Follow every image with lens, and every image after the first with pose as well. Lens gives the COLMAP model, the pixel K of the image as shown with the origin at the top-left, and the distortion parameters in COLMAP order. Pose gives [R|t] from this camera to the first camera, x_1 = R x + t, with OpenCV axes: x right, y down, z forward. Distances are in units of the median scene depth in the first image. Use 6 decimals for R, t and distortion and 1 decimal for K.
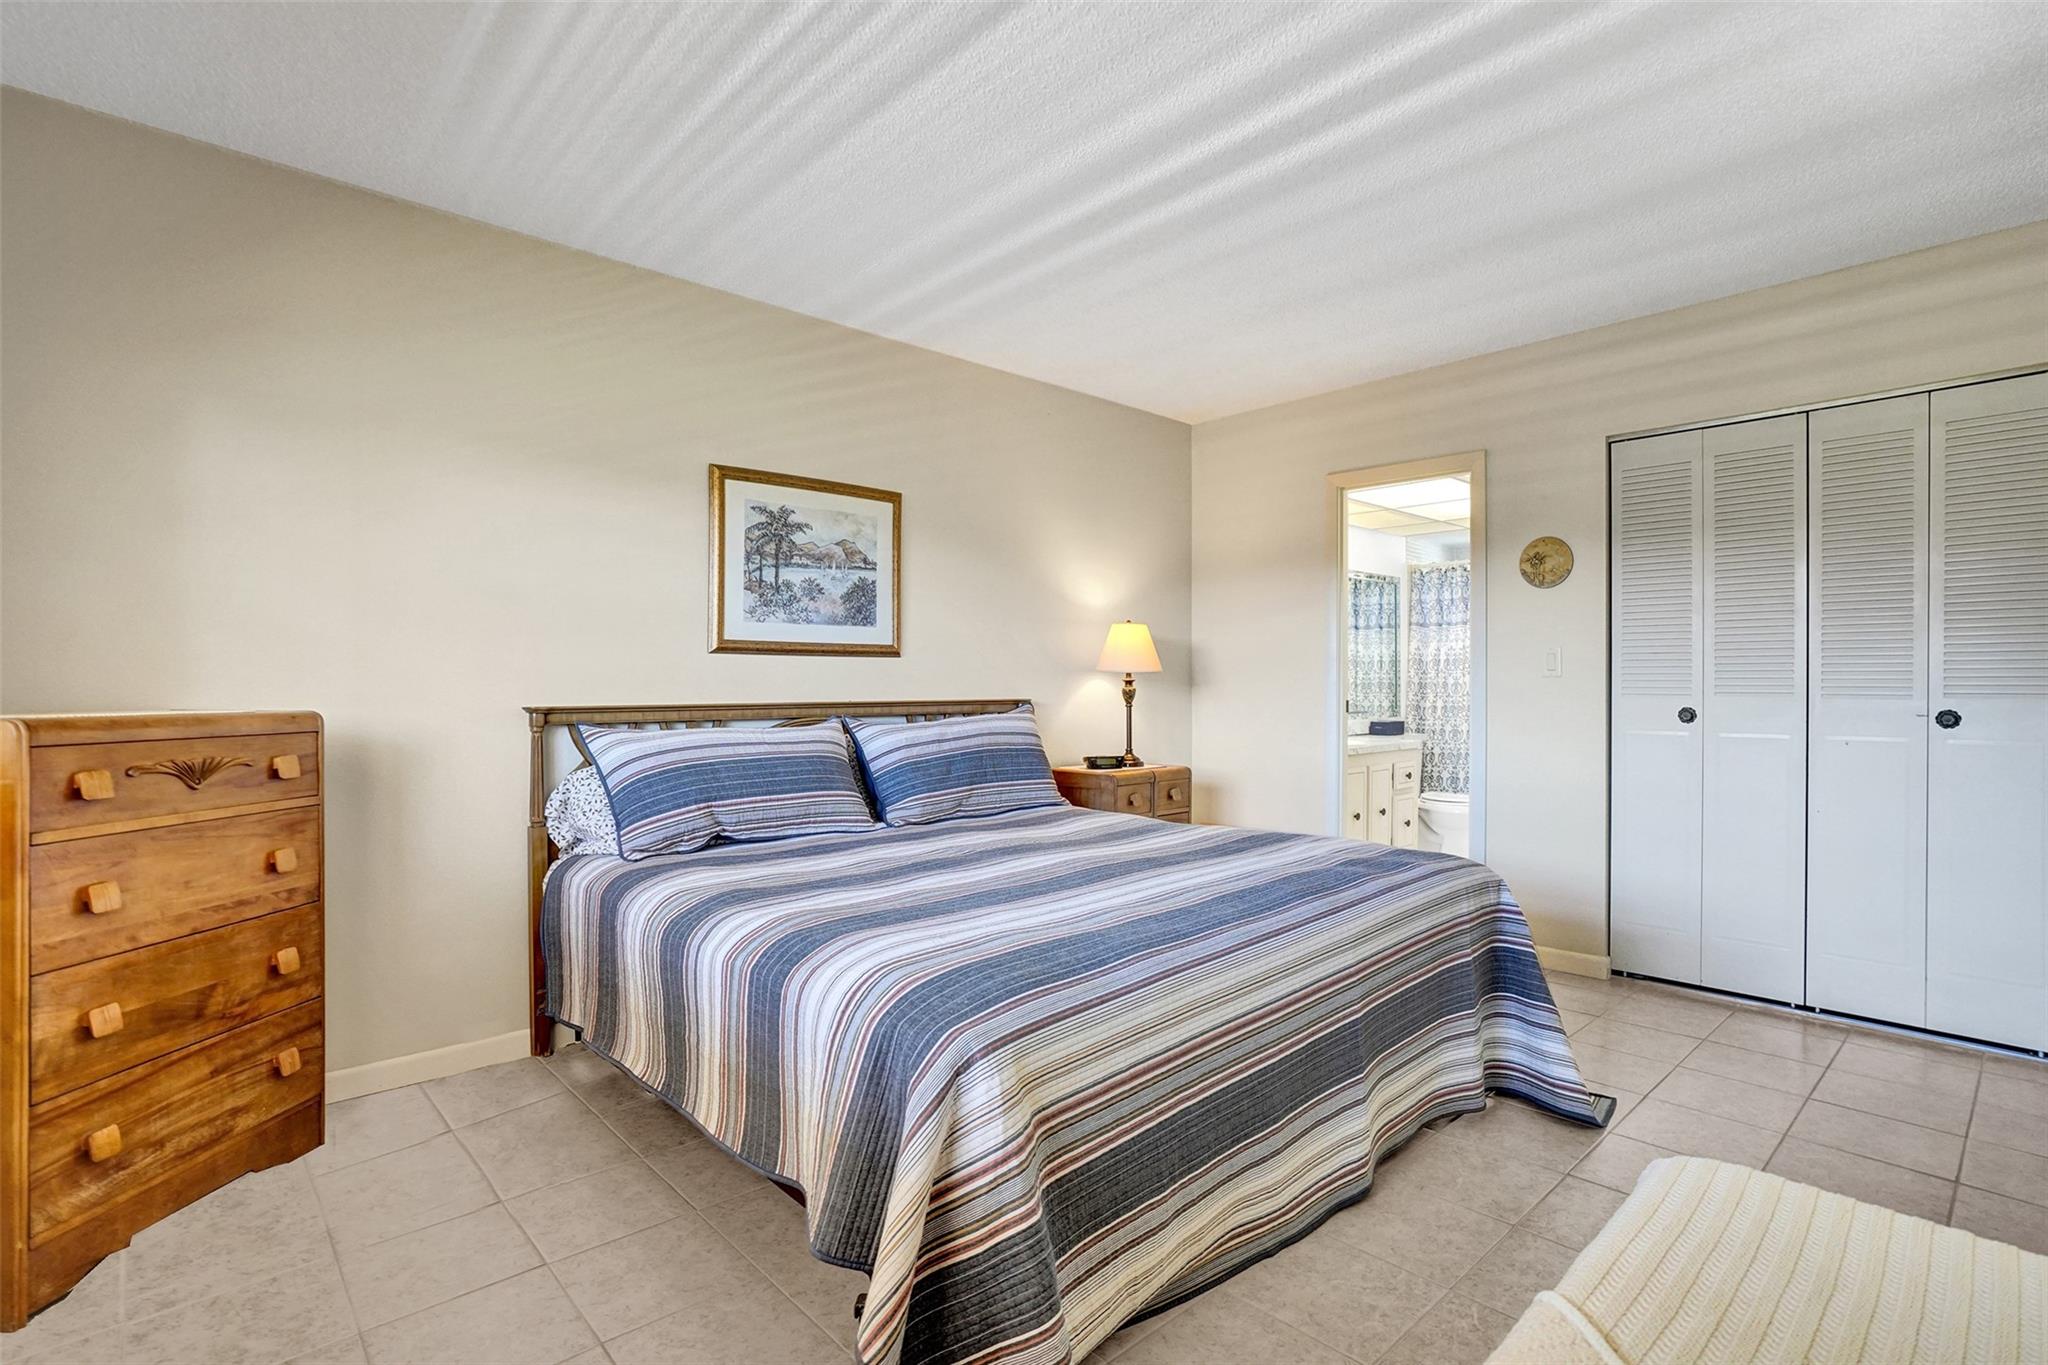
lens RADIAL K [[966.5, 0, 1037.3], [0, 966.5, 683.3], [0, 0, 1]] dist [-0.028622, 0.004780]
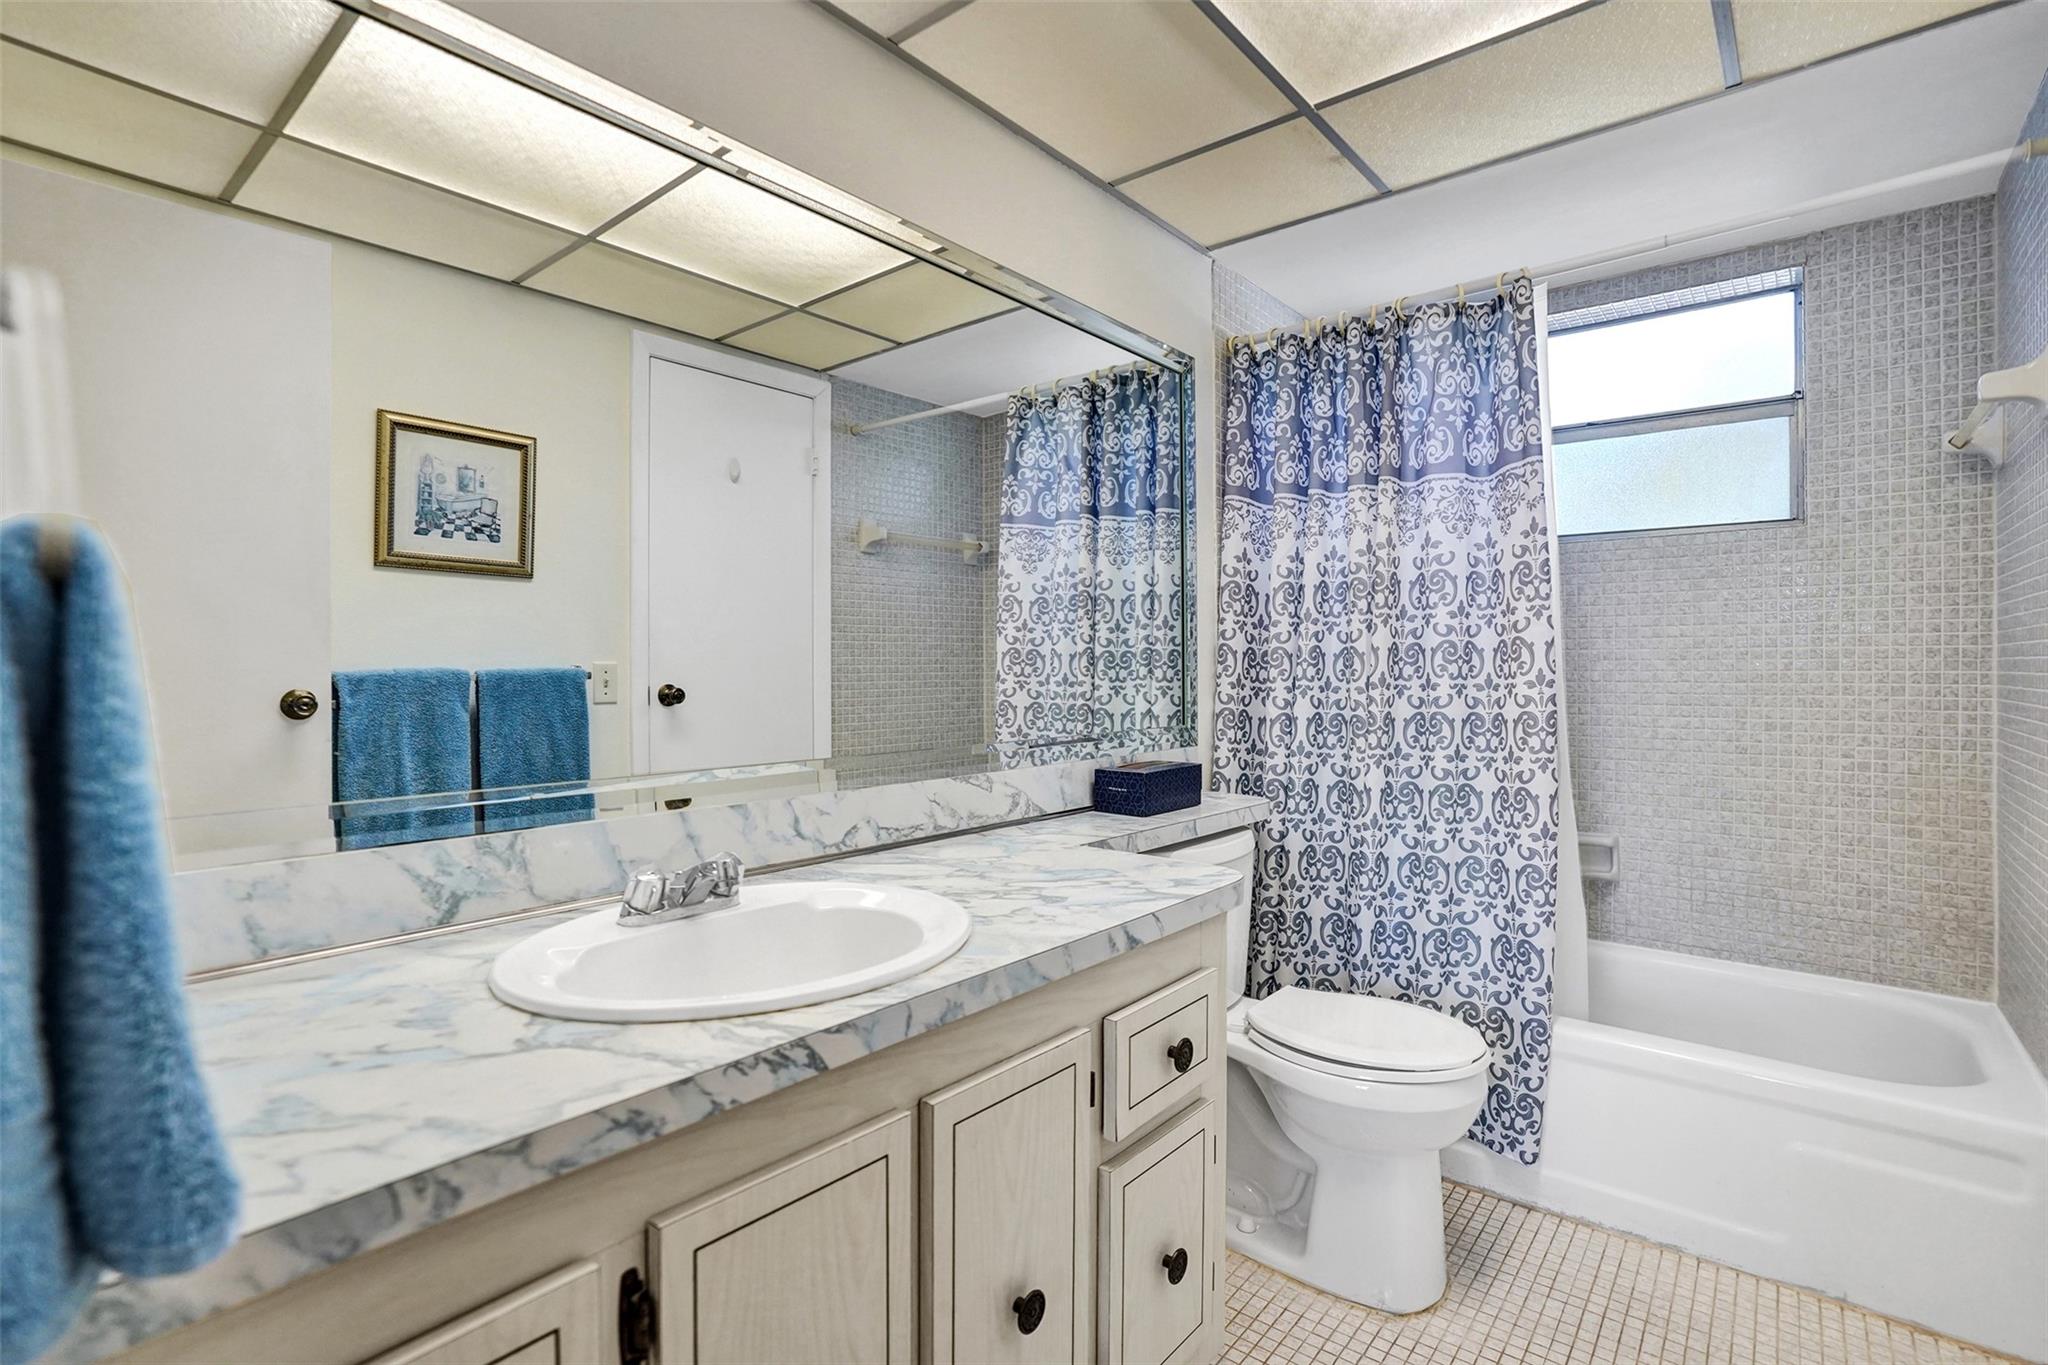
lens RADIAL K [[966.5, 0, 1017.8], [0, 966.5, 670.8], [0, 0, 1]] dist [-0.028622, 0.004780]
pose [[0.992546, -0.001229, 0.121861, 0.267627], [0.001471, 0.999997, -0.001892, 0.007443], [-0.121858, 0.002057, 0.992545, 0.652219]]
